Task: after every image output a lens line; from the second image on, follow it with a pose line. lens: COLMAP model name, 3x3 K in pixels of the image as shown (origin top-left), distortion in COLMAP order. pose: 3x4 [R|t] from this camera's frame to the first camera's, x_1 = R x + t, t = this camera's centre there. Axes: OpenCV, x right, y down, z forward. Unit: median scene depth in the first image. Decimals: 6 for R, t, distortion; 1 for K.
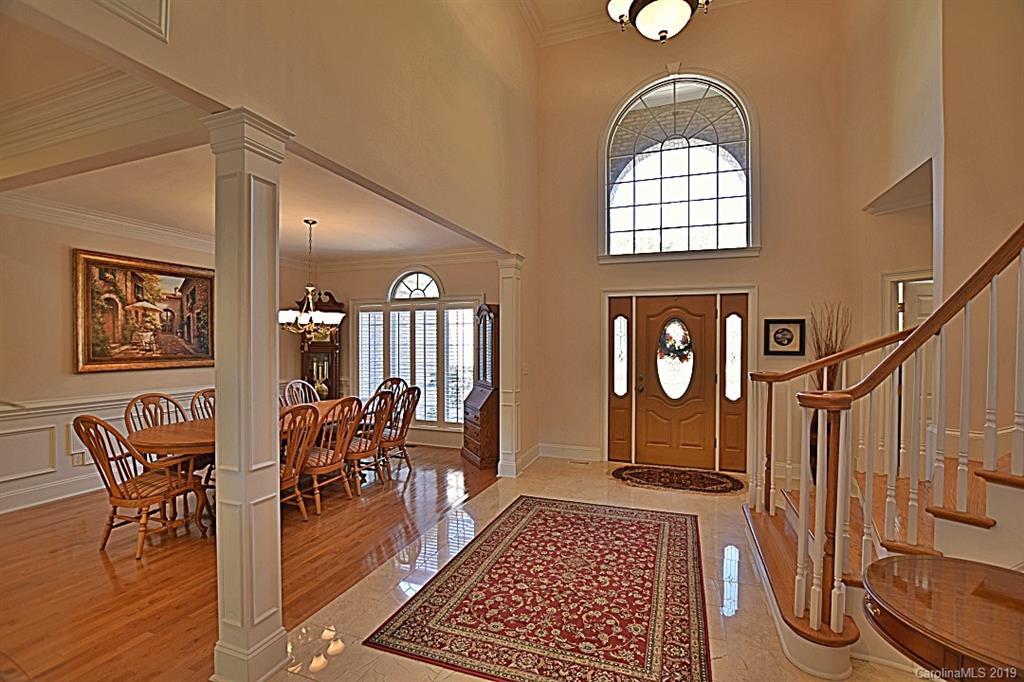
lens RADIAL K [[450.1, 0, 517.8], [0, 450.1, 344.8], [0, 0, 1]] dist [-0.026937, -0.000120]
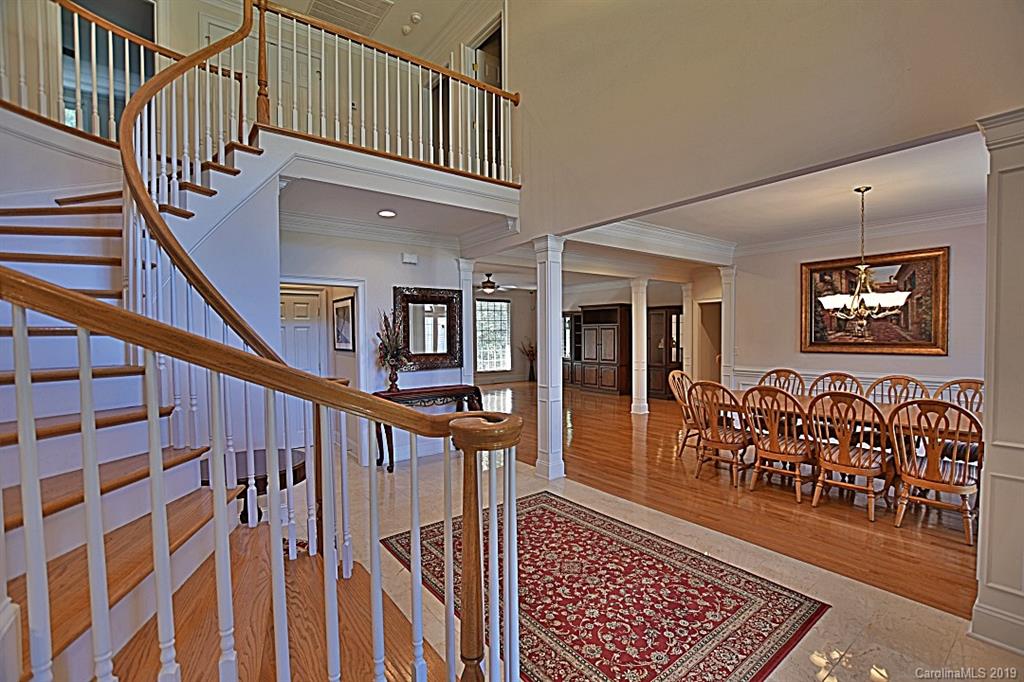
lens RADIAL K [[450.1, 0, 516.2], [0, 450.1, 343.4], [0, 0, 1]] dist [-0.026937, -0.000120]
pose [[-0.537939, 0.023494, -0.842656, 0.897015], [0.006275, 0.999695, 0.023866, -0.004296], [0.842960, 0.007550, -0.537923, 1.302002]]
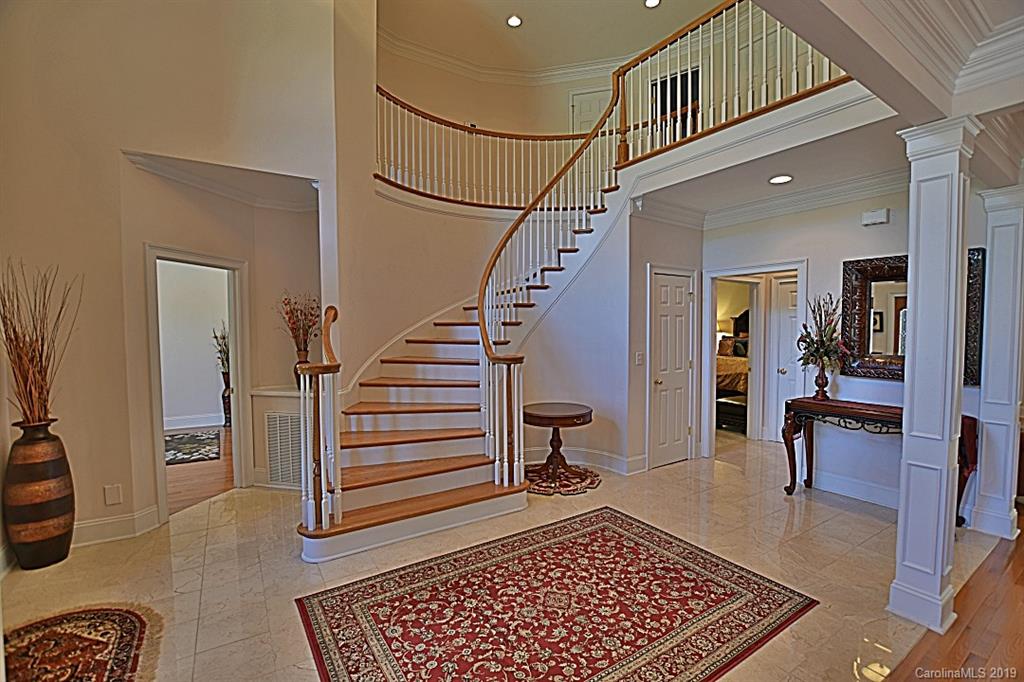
lens RADIAL K [[450.1, 0, 519.0], [0, 450.1, 342.5], [0, 0, 1]] dist [-0.026937, -0.000120]
pose [[-0.800165, -0.020105, 0.599443, -0.268091], [0.005923, 0.999124, 0.041416, -0.010530], [-0.599751, 0.036691, -0.799345, 1.548021]]
